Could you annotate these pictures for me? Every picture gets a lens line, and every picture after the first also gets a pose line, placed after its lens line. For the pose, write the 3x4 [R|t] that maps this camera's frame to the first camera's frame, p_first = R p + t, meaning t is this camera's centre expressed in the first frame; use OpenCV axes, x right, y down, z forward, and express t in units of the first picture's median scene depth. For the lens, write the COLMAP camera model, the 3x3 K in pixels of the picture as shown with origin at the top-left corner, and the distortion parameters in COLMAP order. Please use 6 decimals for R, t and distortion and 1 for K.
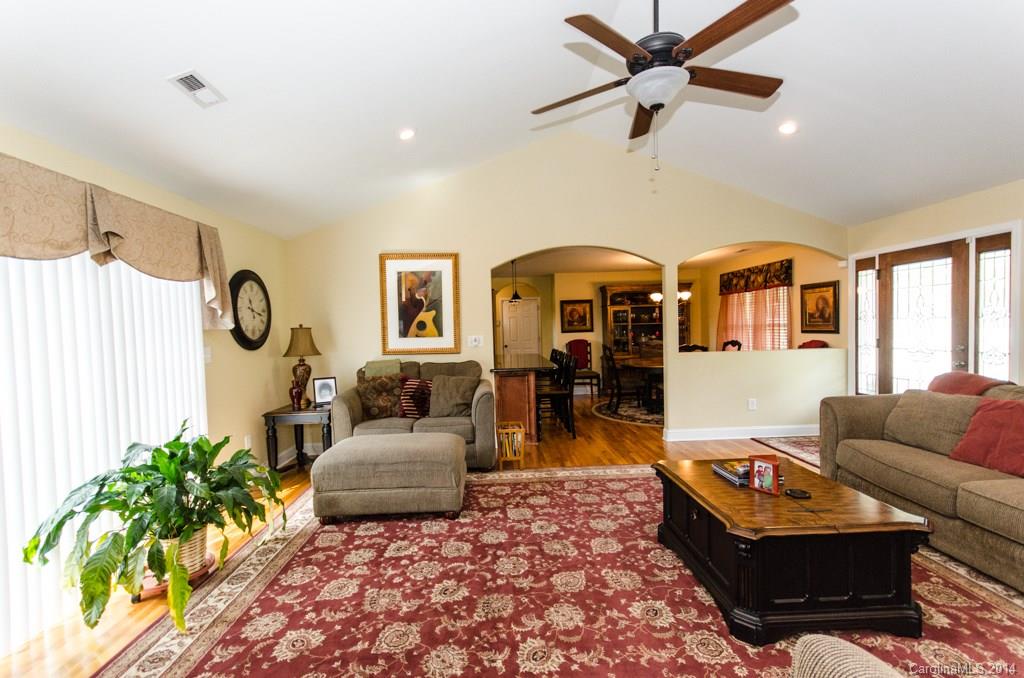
lens RADIAL K [[444.0, 0, 508.7], [0, 444.0, 346.5], [0, 0, 1]] dist [0.002782, 0.000684]
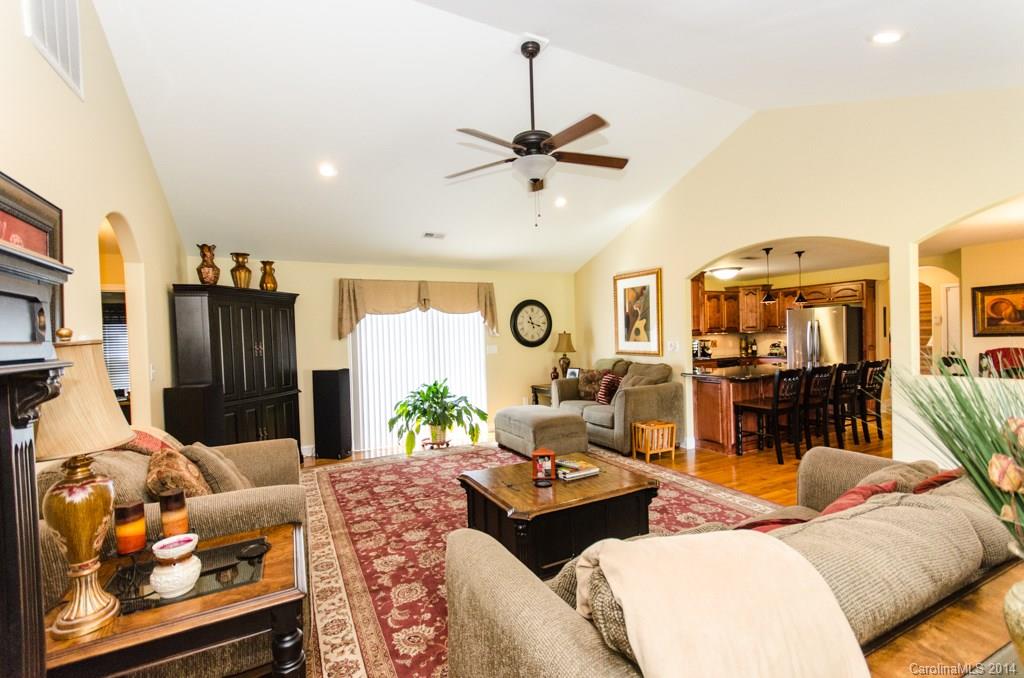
lens RADIAL K [[444.0, 0, 508.5], [0, 444.0, 343.8], [0, 0, 1]] dist [0.002782, 0.000684]
pose [[0.427617, 0.031314, -0.903418, 0.744374], [-0.023914, 0.999442, 0.023324, -0.034036], [0.903644, 0.011631, 0.428127, 0.167977]]
